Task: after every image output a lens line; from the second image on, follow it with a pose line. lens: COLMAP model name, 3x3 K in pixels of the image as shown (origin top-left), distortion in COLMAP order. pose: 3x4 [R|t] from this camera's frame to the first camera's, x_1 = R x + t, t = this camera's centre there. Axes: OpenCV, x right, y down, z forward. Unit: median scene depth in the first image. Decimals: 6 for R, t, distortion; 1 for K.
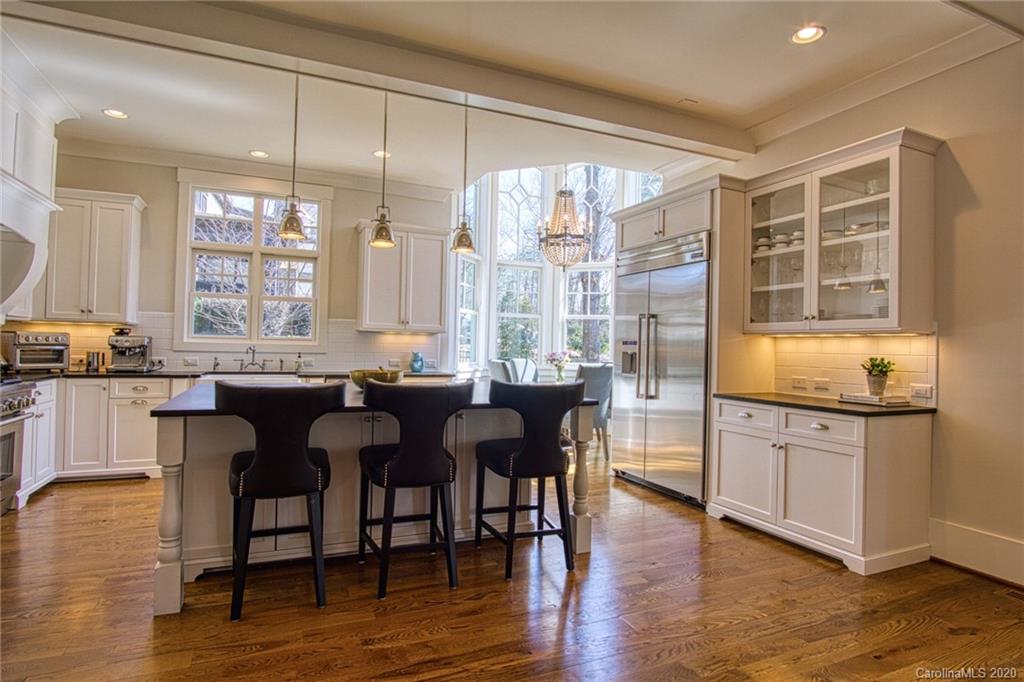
lens RADIAL K [[546.6, 0, 515.3], [0, 546.6, 337.1], [0, 0, 1]] dist [-0.027946, 0.003224]
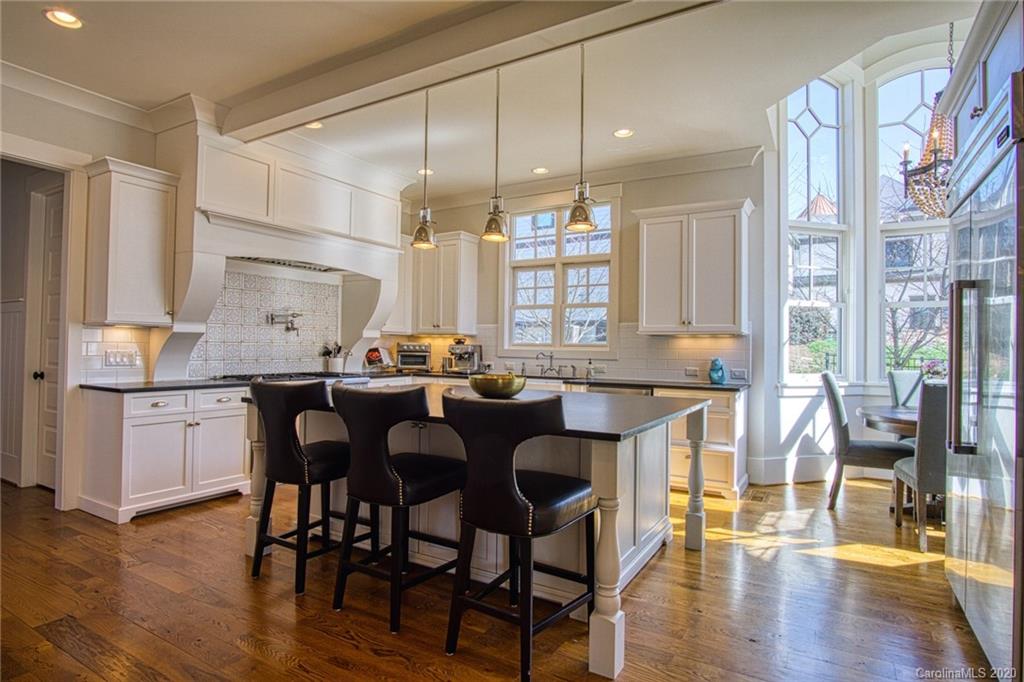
lens RADIAL K [[546.6, 0, 514.6], [0, 546.6, 338.4], [0, 0, 1]] dist [-0.027946, 0.003224]
pose [[0.580586, -0.027019, -0.813750, 0.386638], [0.013237, 0.999630, -0.023747, 0.015504], [0.814091, 0.003016, 0.580729, 0.369666]]
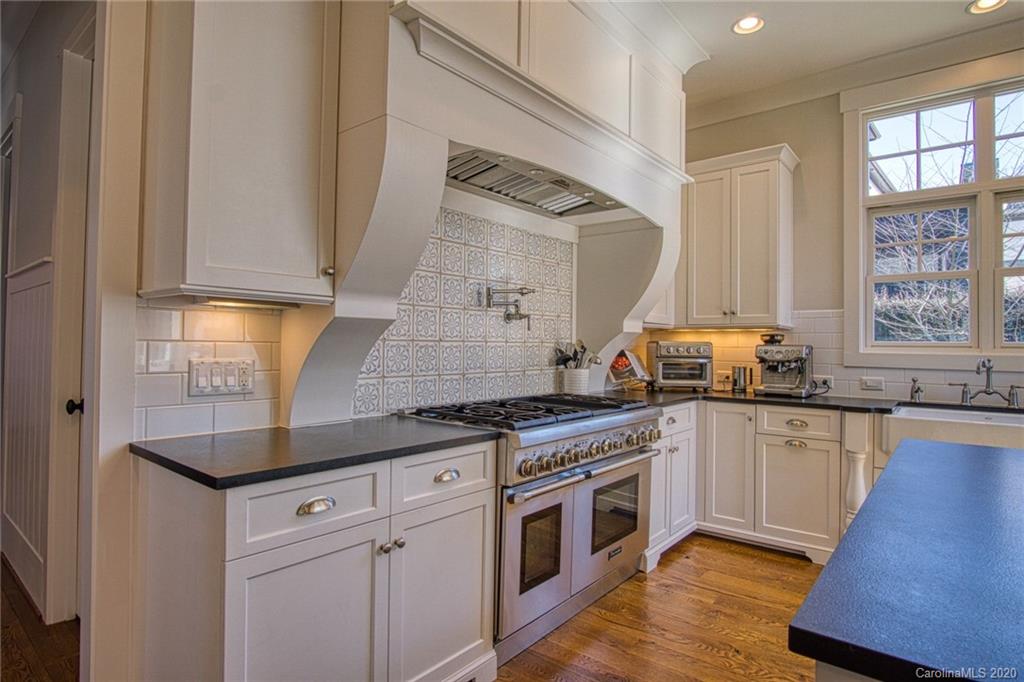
lens RADIAL K [[546.6, 0, 513.3], [0, 546.6, 337.1], [0, 0, 1]] dist [-0.027946, 0.003224]
pose [[0.451426, -0.029095, -0.891834, -0.242187], [0.011910, 0.999576, -0.026582, 0.002623], [0.892229, 0.001379, 0.451581, 0.368096]]
